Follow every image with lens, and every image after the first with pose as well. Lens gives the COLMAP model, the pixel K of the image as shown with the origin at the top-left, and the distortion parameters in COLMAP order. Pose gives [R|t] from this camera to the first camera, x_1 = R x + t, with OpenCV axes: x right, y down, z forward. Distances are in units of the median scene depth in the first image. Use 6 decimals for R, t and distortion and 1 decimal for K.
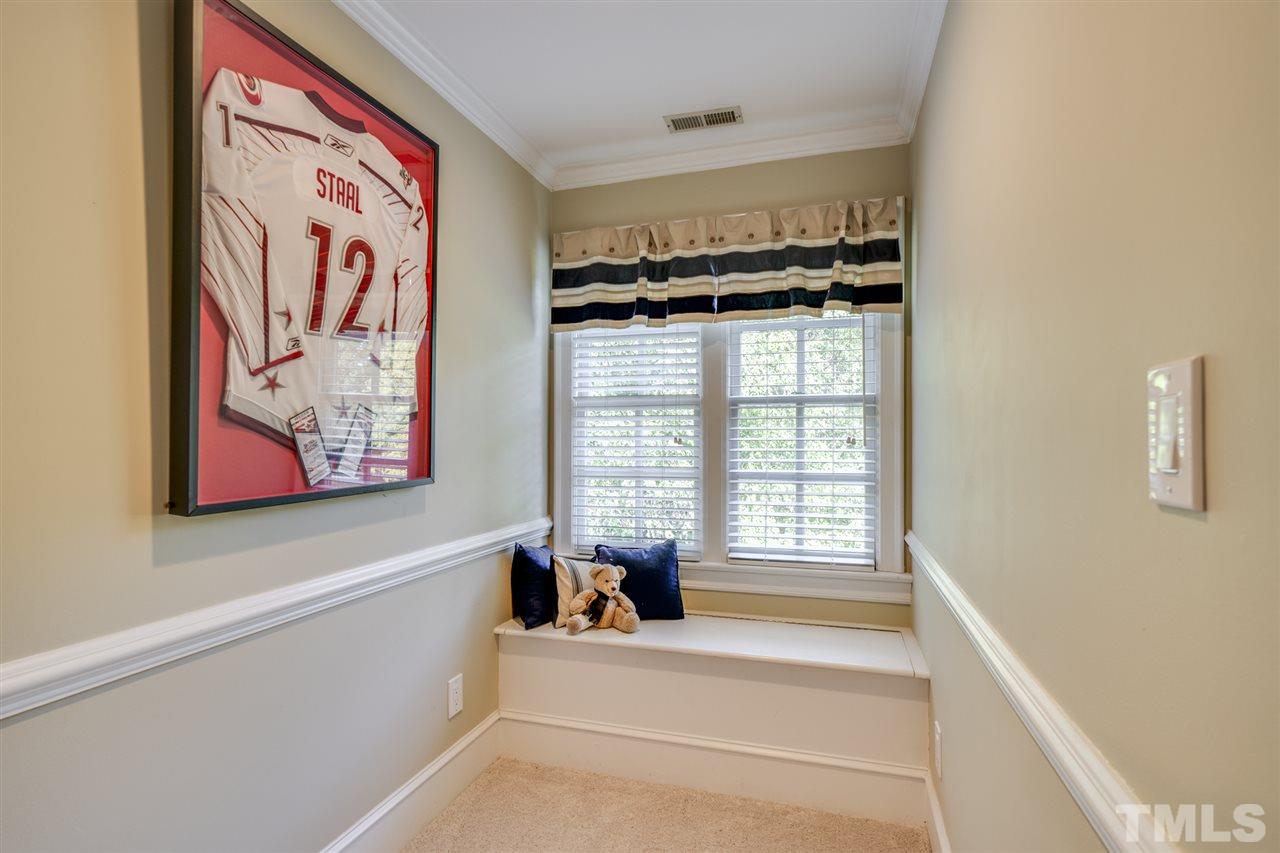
lens RADIAL K [[663.0, 0, 639.0], [0, 663.0, 432.1], [0, 0, 1]] dist [0.001908, 0.000035]
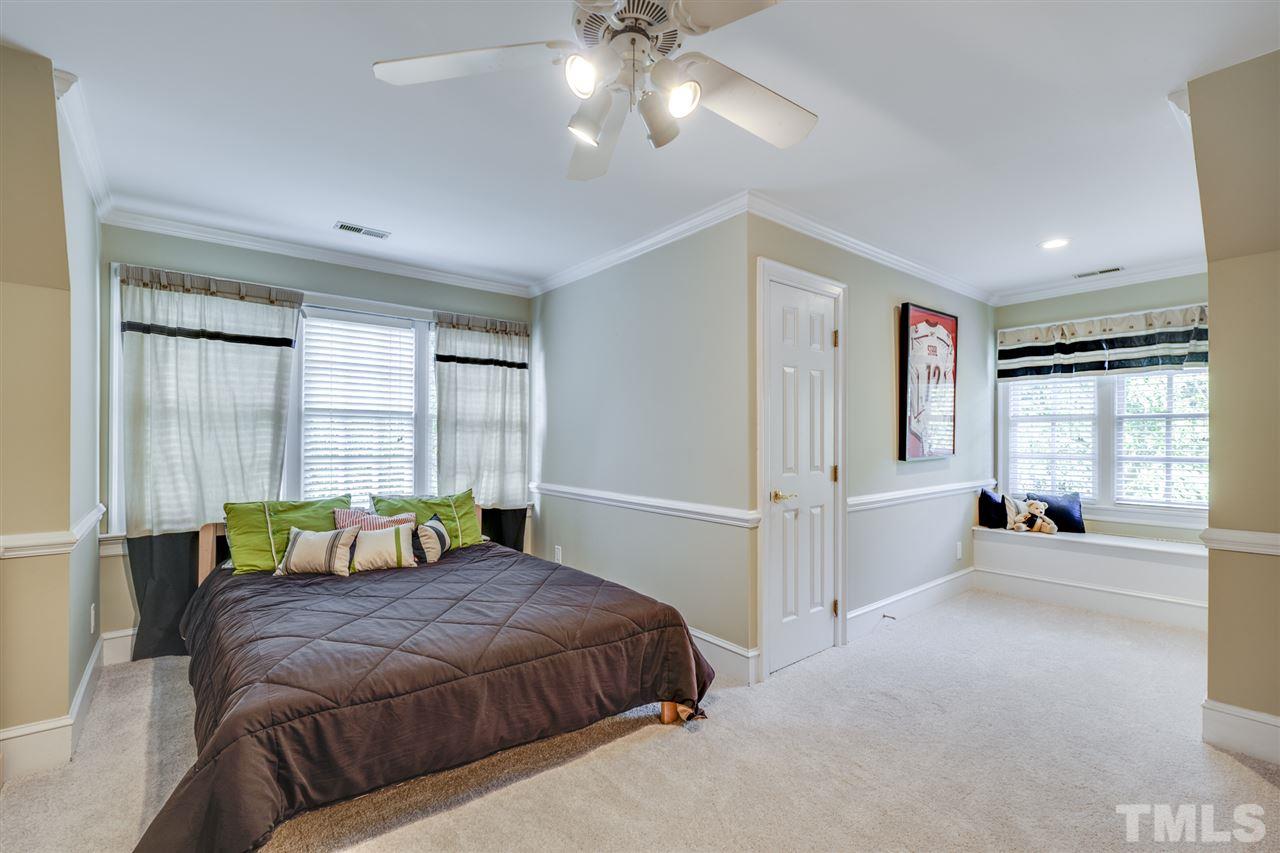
lens RADIAL K [[563.3, 0, 648.4], [0, 563.3, 437.2], [0, 0, 1]] dist [0.004361, 0.000214]
pose [[0.836382, -0.001317, -0.548146, -0.090330], [0.007542, 0.999930, 0.009106, -0.015818], [0.548096, -0.011750, 0.836333, -1.024099]]
